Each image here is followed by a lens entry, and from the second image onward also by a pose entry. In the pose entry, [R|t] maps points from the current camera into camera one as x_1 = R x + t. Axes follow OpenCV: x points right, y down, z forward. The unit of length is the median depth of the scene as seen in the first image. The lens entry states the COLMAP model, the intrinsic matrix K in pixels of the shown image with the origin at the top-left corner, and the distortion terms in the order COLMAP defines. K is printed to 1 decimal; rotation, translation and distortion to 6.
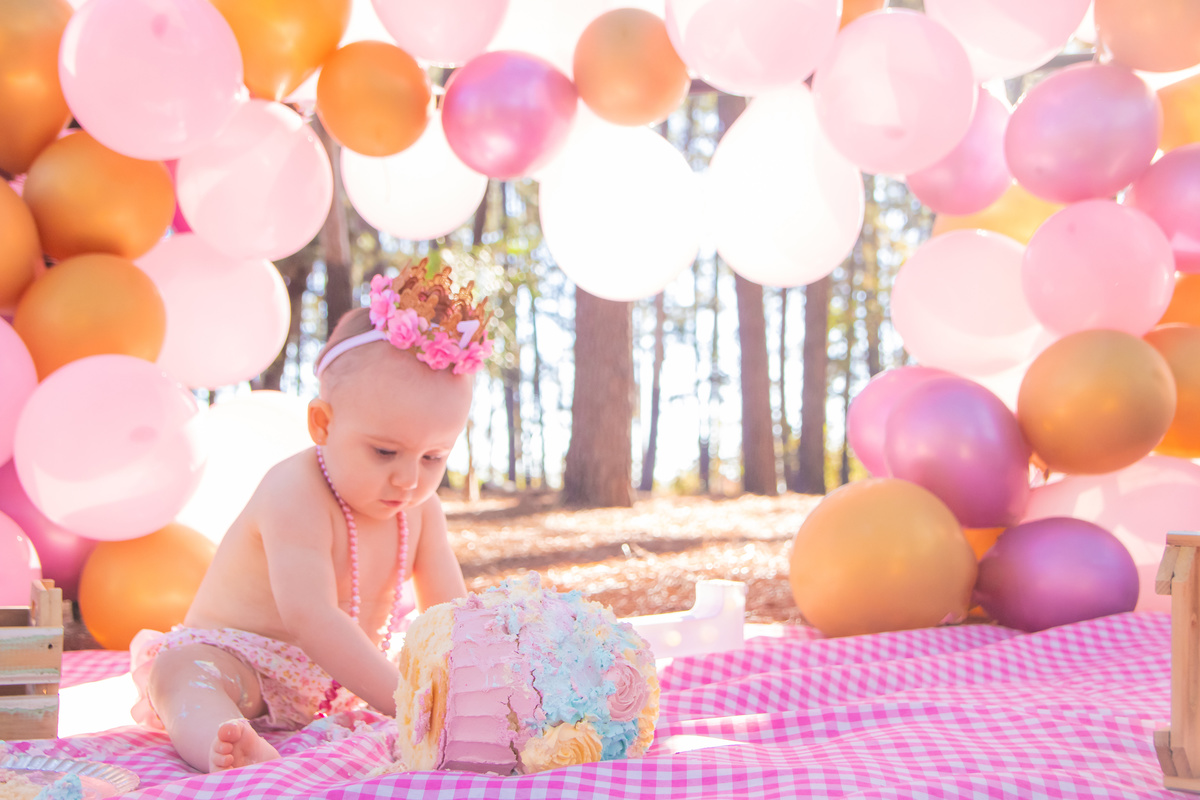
lens RADIAL K [[1517.7, 0, 598.3], [0, 1517.7, 399.4], [0, 0, 1]] dist [0.000563, 0.000000]
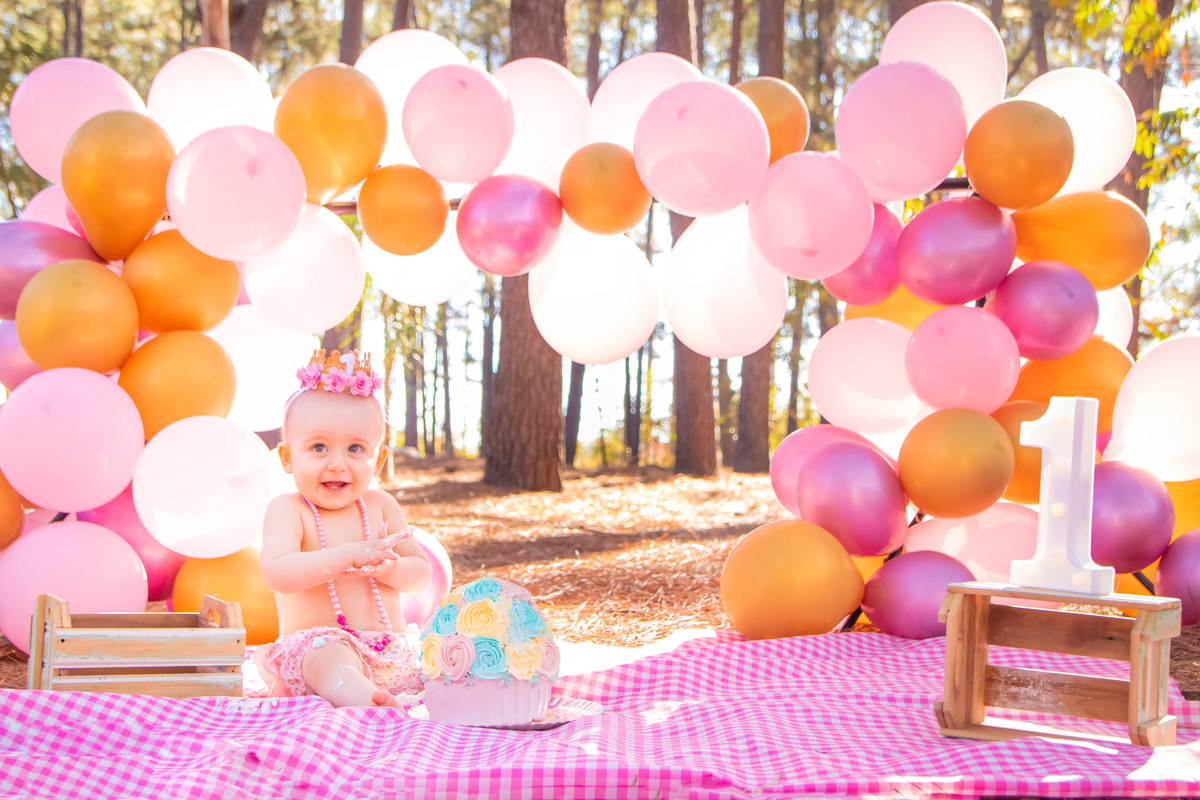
lens RADIAL K [[1814.0, 0, 600.2], [0, 1814.0, 395.5], [0, 0, 1]] dist [0.027152, 0.000000]
pose [[0.998371, 0.020419, 0.053274, -0.060051], [-0.022055, 0.999298, 0.030295, -0.091761], [-0.052618, -0.031421, 0.998120, -0.518485]]
